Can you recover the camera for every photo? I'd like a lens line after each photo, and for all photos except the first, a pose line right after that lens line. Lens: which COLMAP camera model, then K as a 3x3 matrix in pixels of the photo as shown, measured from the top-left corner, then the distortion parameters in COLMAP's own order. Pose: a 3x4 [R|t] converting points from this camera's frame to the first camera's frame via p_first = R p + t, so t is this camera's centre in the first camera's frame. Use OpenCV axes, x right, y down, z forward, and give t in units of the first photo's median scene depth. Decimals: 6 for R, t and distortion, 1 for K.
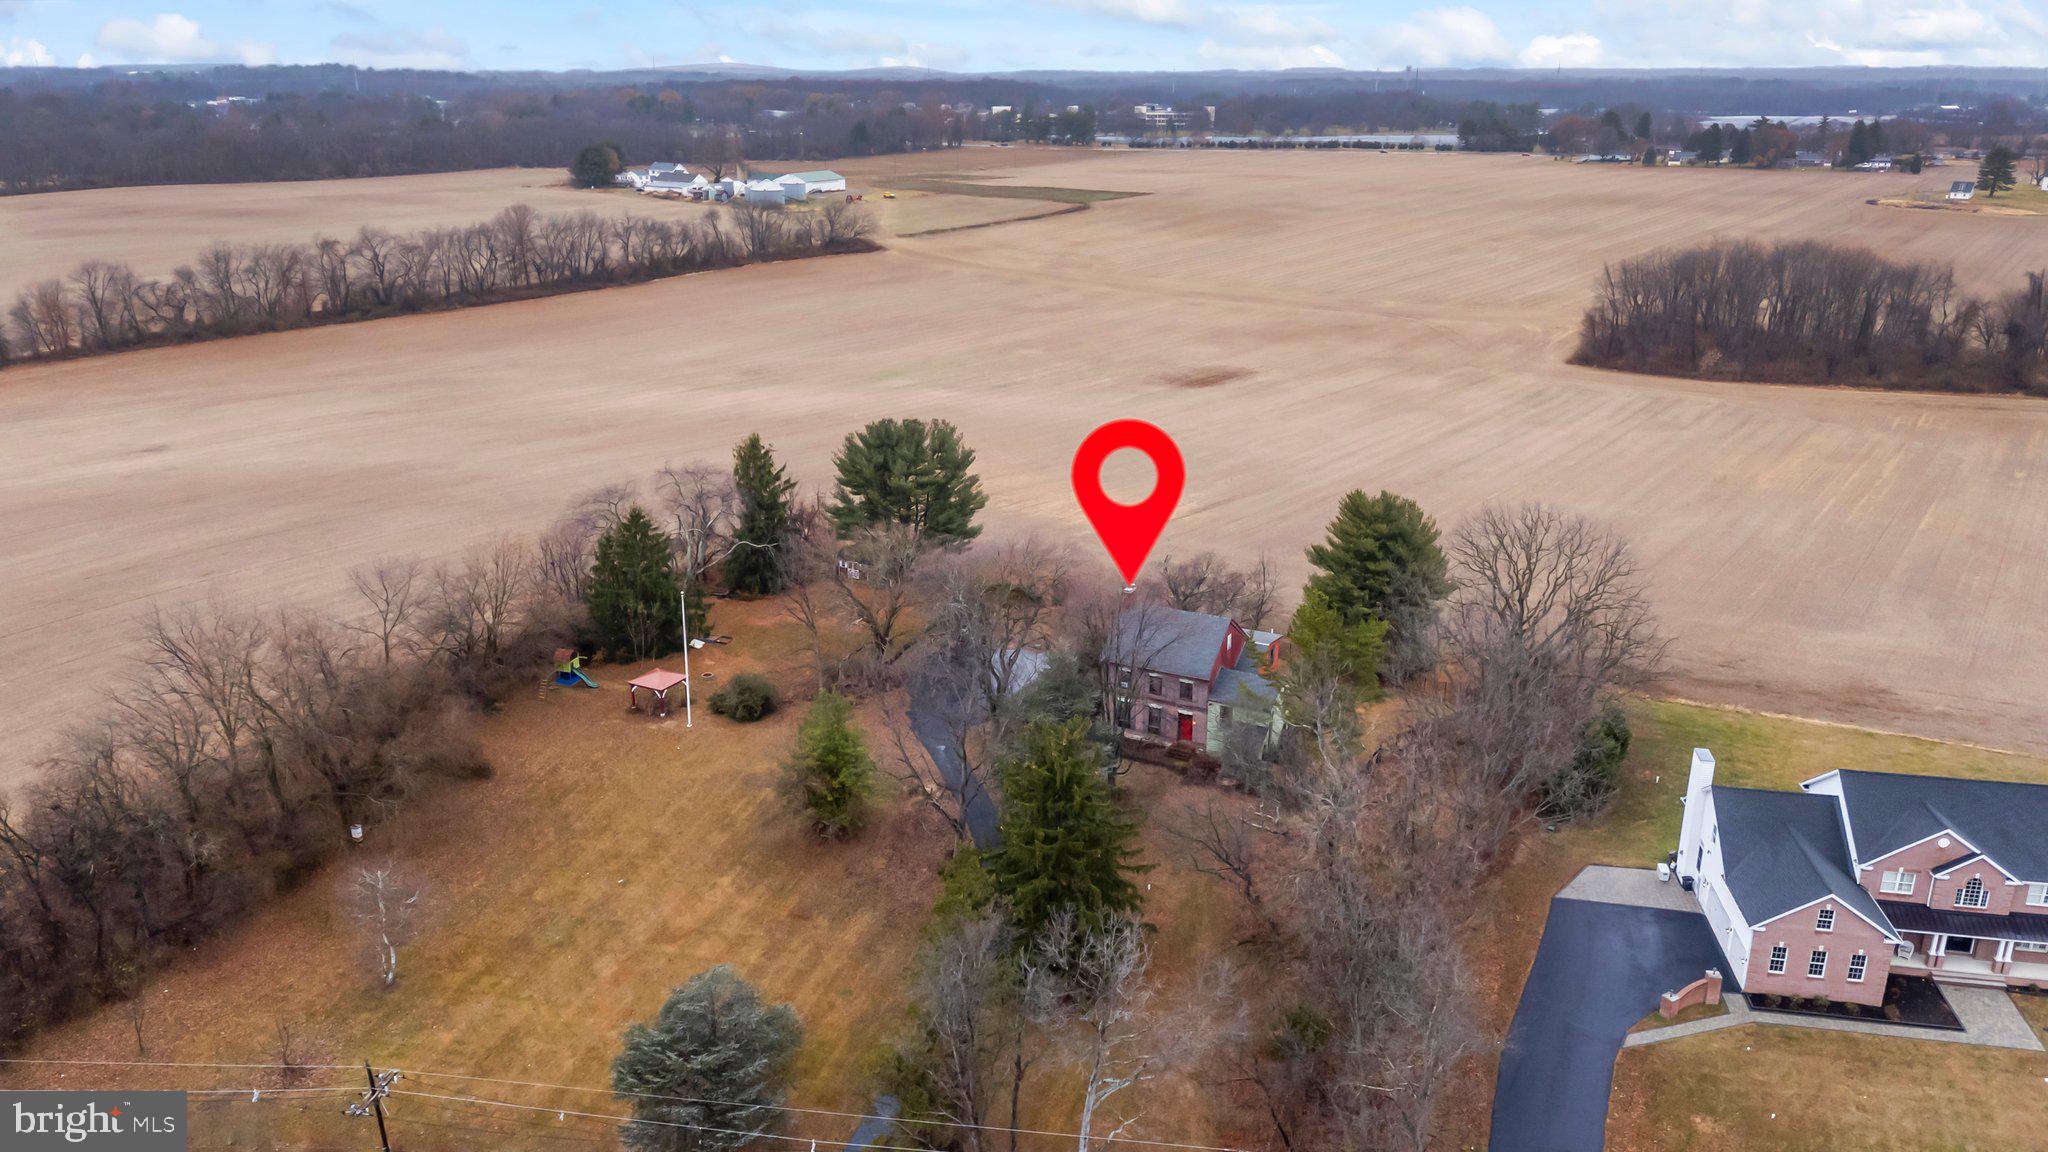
lens RADIAL K [[1529.7, 0, 1031.1], [0, 1529.7, 570.1], [0, 0, 1]] dist [0.082616, -0.081034]
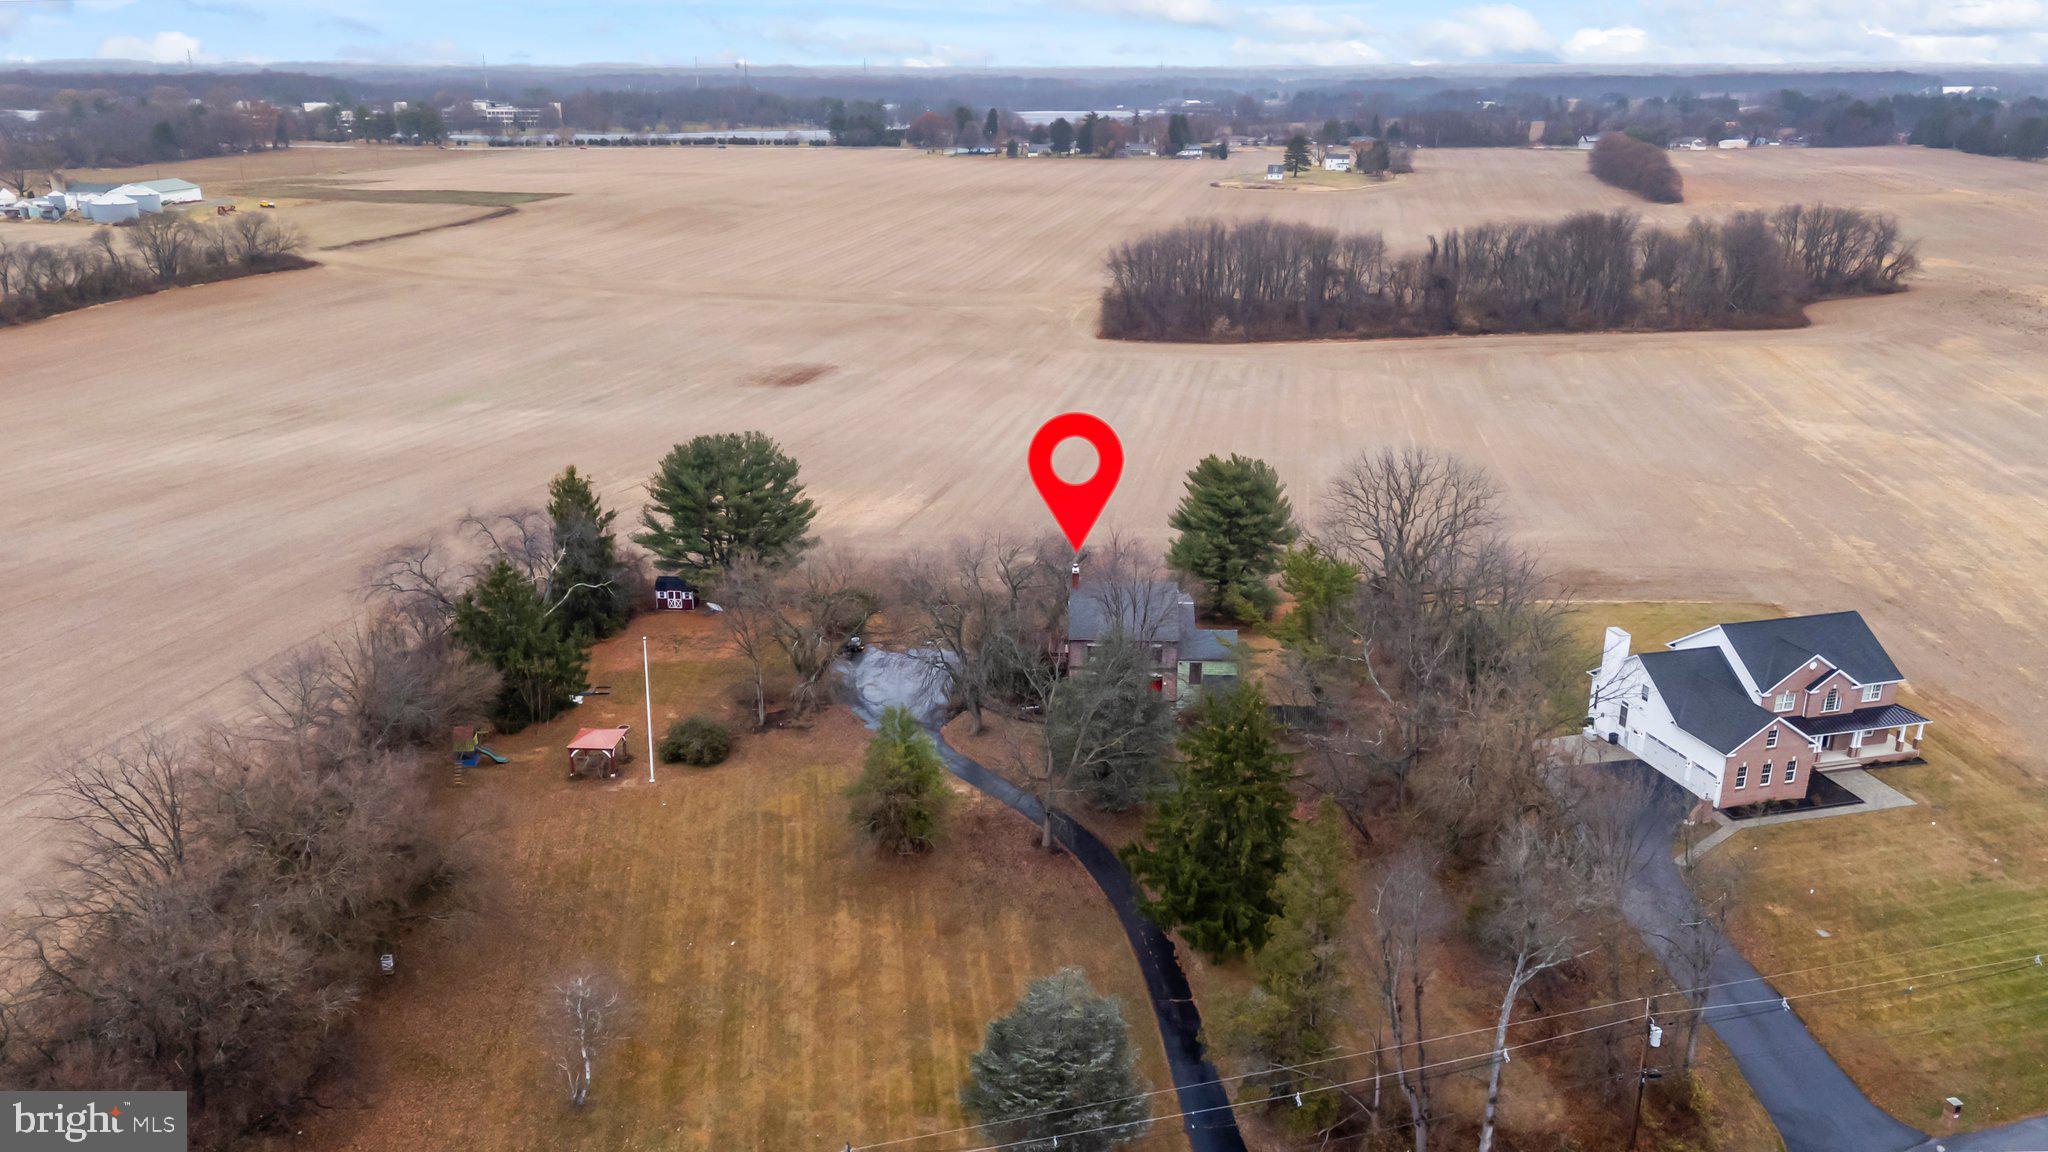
lens RADIAL K [[1534.6, 0, 1024.3], [0, 1534.6, 558.5], [0, 0, 1]] dist [0.081481, -0.074901]
pose [[0.905062, -0.131854, 0.404323, -0.180811], [0.133836, 0.990725, 0.023499, -0.011163], [-0.403671, 0.032845, 0.914314, 0.025127]]
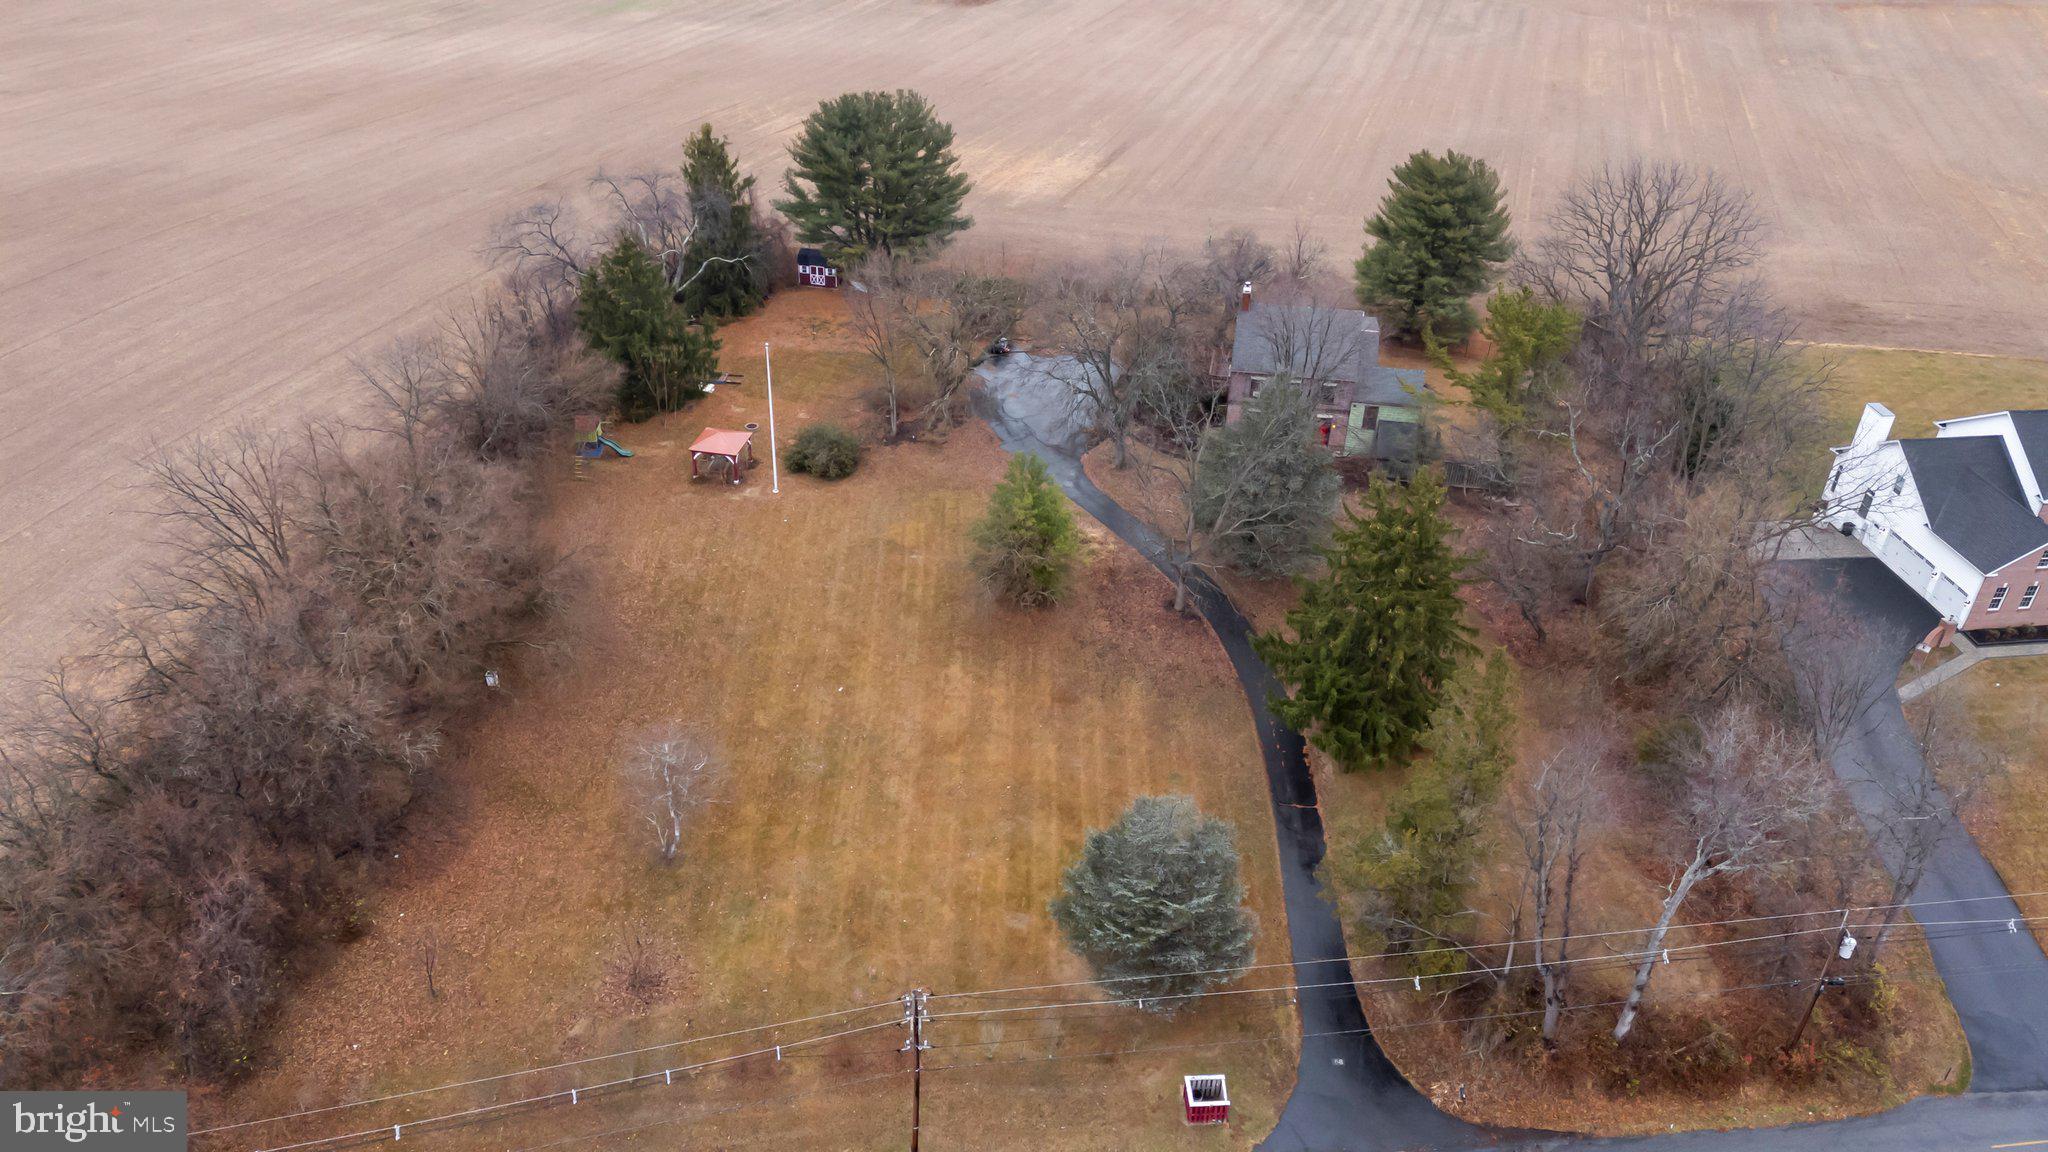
lens RADIAL K [[1483.9, 0, 1023.8], [0, 1483.9, 584.5], [0, 0, 1]] dist [0.096902, -0.101136]
pose [[0.955145, -0.148809, 0.256033, -0.149828], [0.074984, 0.957932, 0.277025, -0.035421], [-0.286486, -0.245401, 0.926123, 0.072331]]
